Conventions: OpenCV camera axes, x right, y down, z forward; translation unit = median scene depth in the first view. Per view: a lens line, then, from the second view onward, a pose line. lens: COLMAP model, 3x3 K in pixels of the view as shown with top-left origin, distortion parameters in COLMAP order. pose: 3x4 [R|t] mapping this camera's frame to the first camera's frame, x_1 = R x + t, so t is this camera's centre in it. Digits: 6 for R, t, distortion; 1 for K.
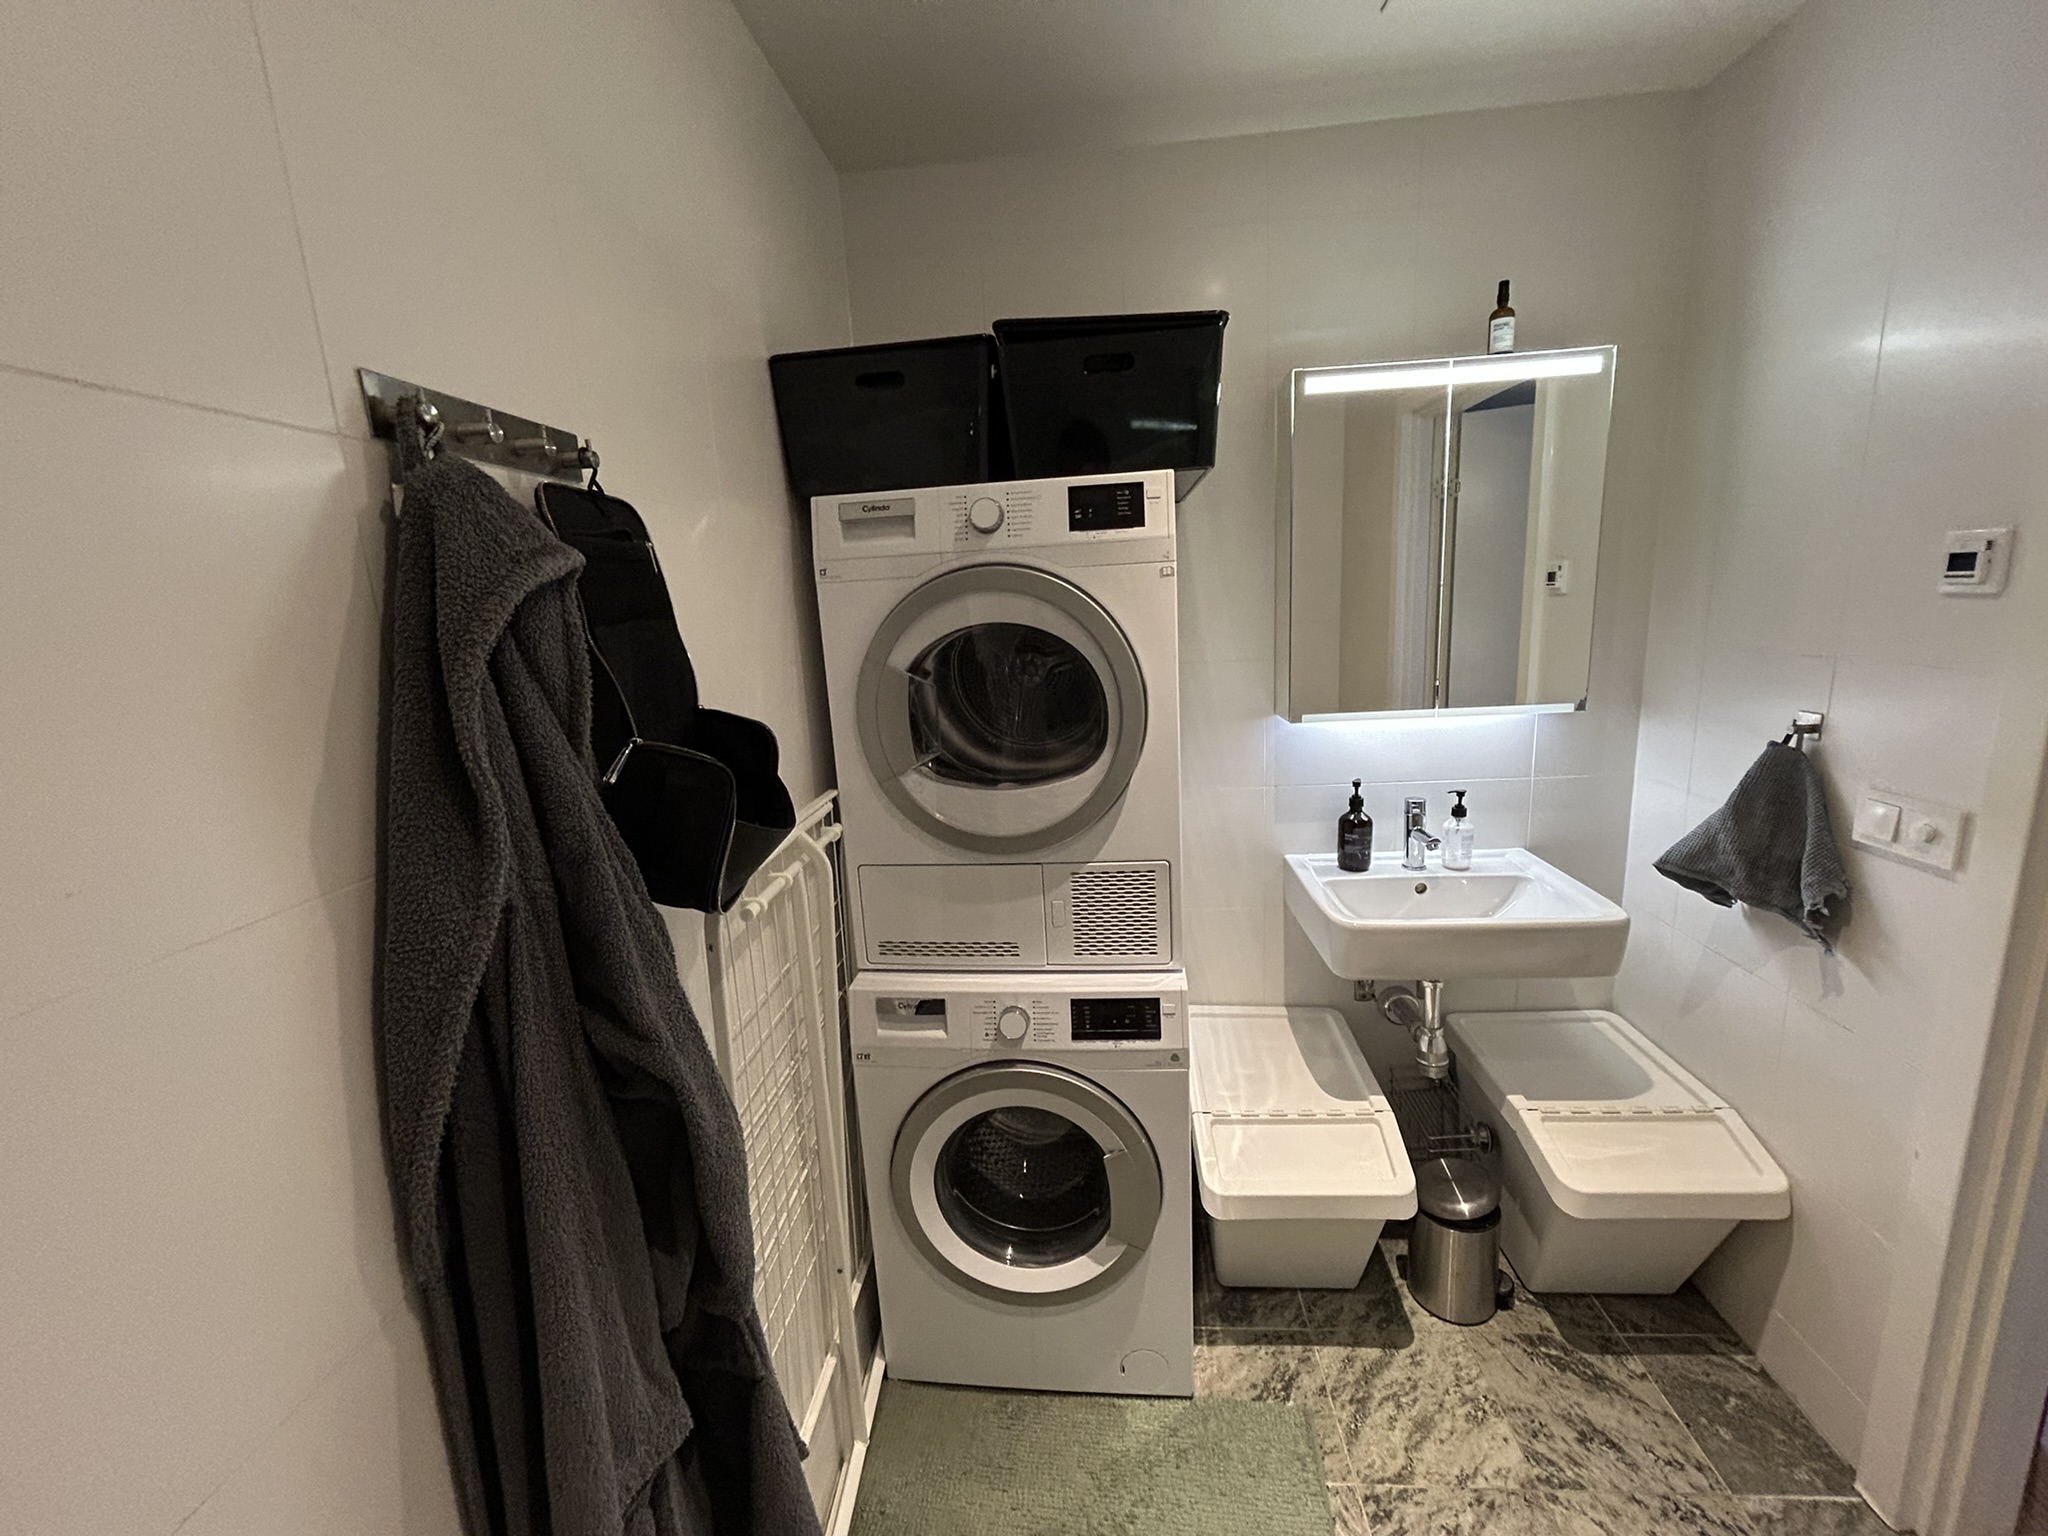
lens RADIAL K [[829.1, 0, 1006.6], [0, 829.1, 772.4], [0, 0, 1]] dist [0.000914, 0.001124]
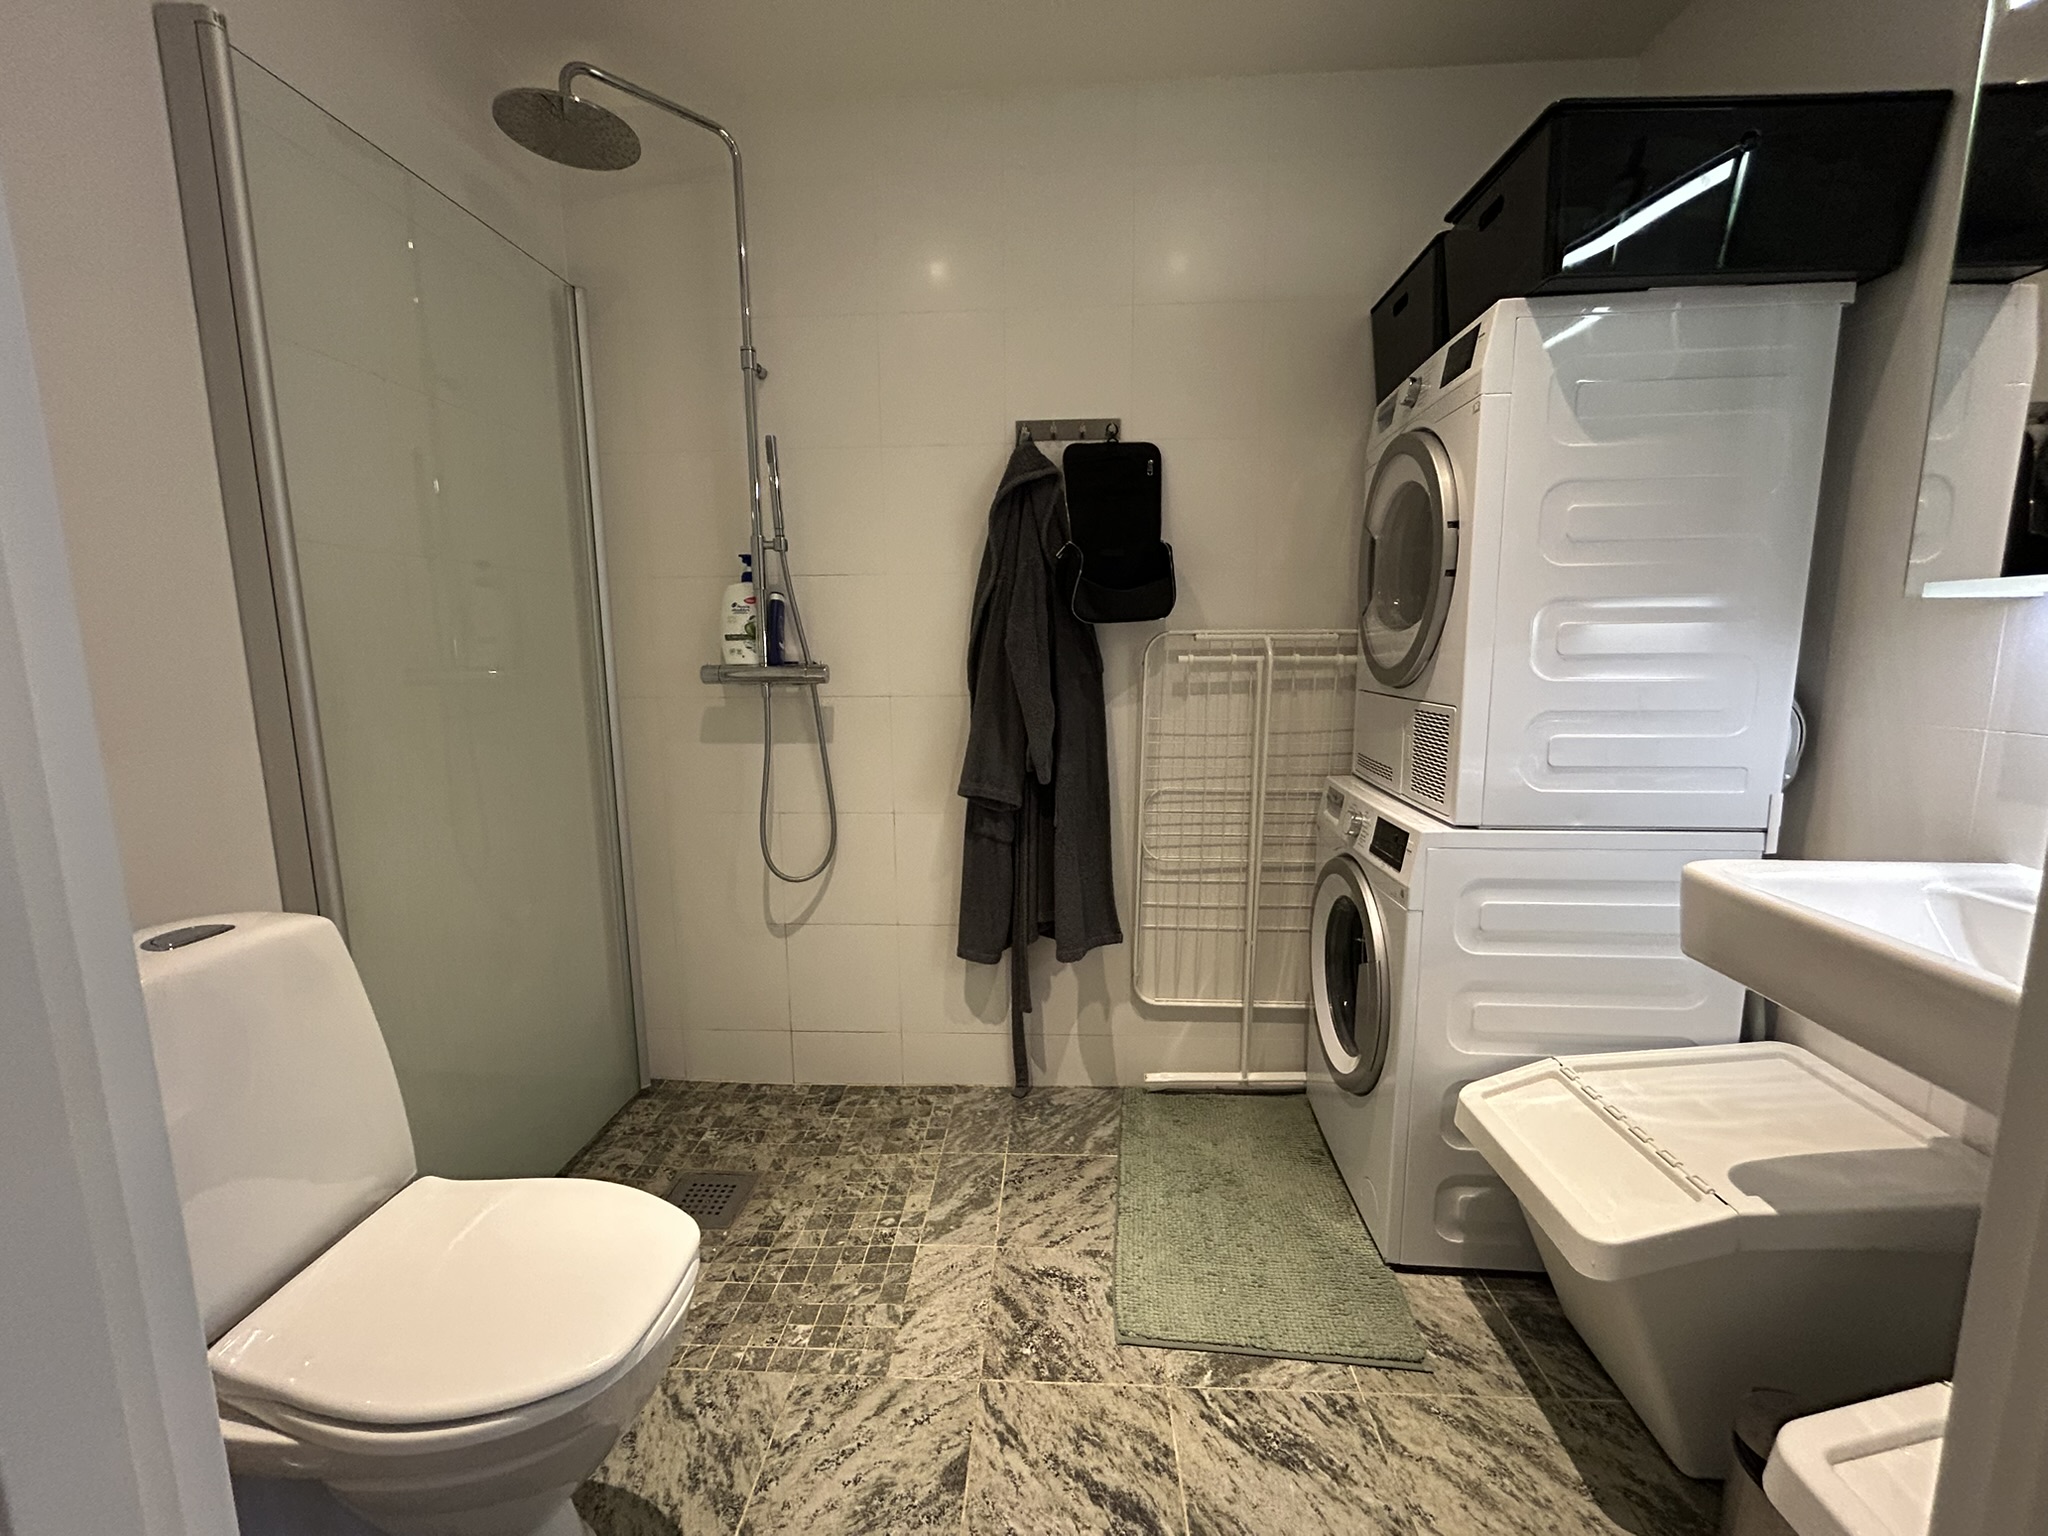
lens RADIAL K [[829.1, 0, 1020.9], [0, 829.1, 771.0], [0, 0, 1]] dist [0.000914, 0.001124]
pose [[0.027197, 0.204199, -0.978552, 1.166472], [-0.201300, 0.959979, 0.194728, 0.092448], [0.979152, 0.191686, 0.067214, 0.435768]]
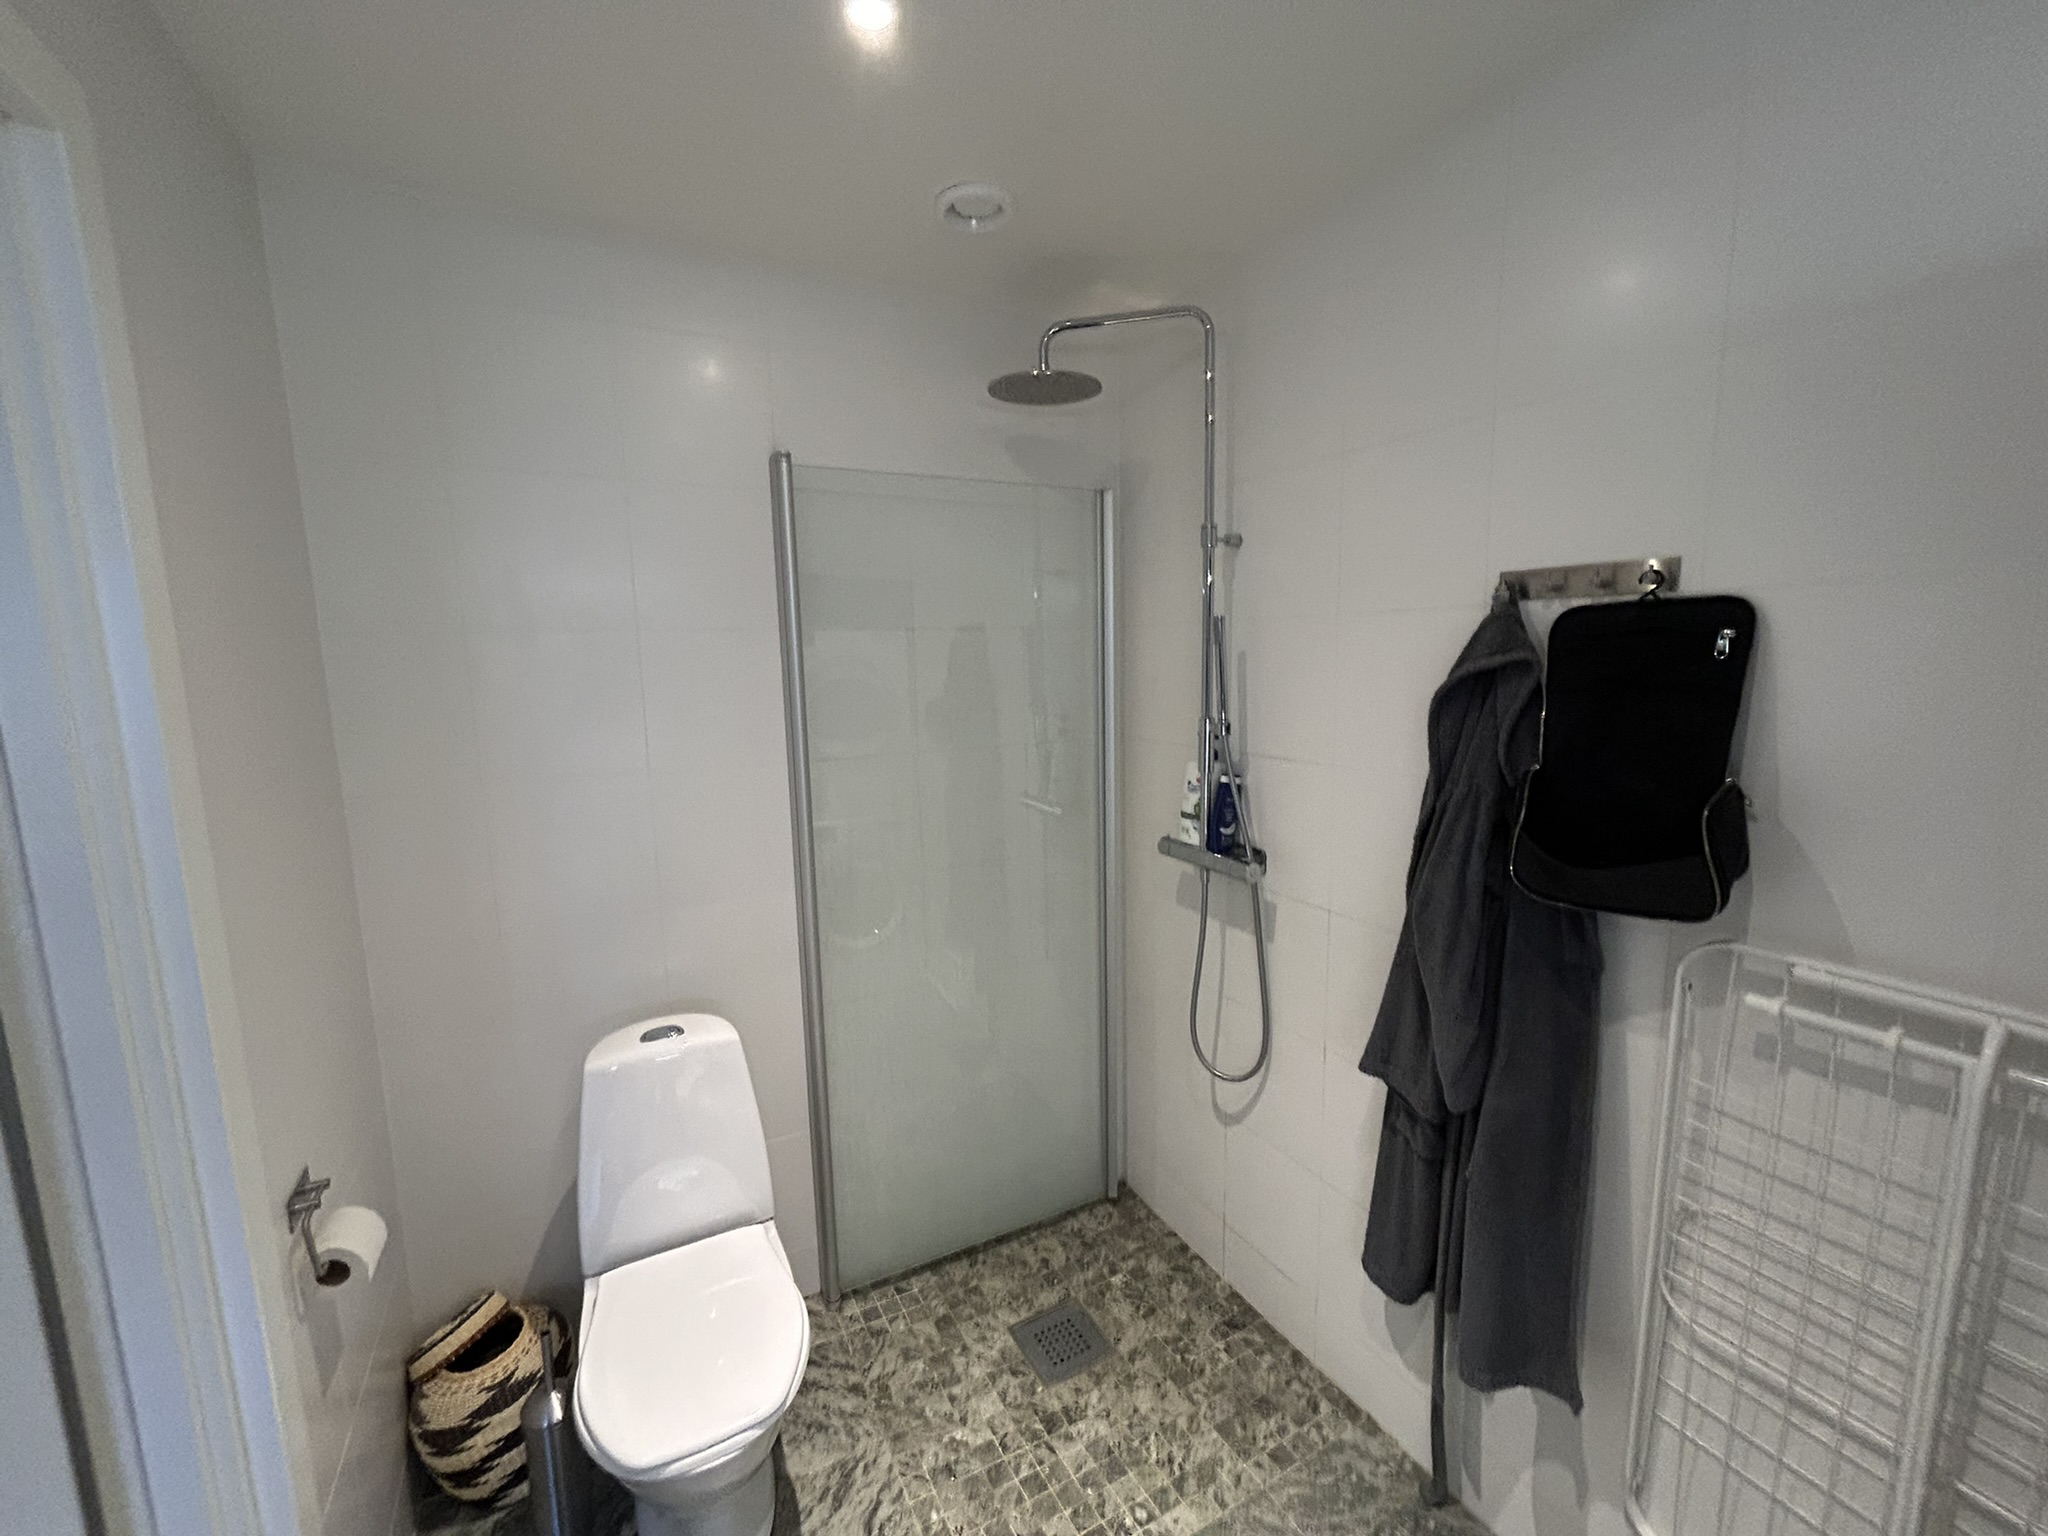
lens RADIAL K [[829.1, 0, 1027.4], [0, 829.1, 773.9], [0, 0, 1]] dist [0.000914, 0.001124]
pose [[-0.836759, 0.150843, -0.526385, 0.661795], [-0.048996, 0.936826, 0.346346, -0.280644], [0.545375, 0.315599, -0.776507, 0.912927]]
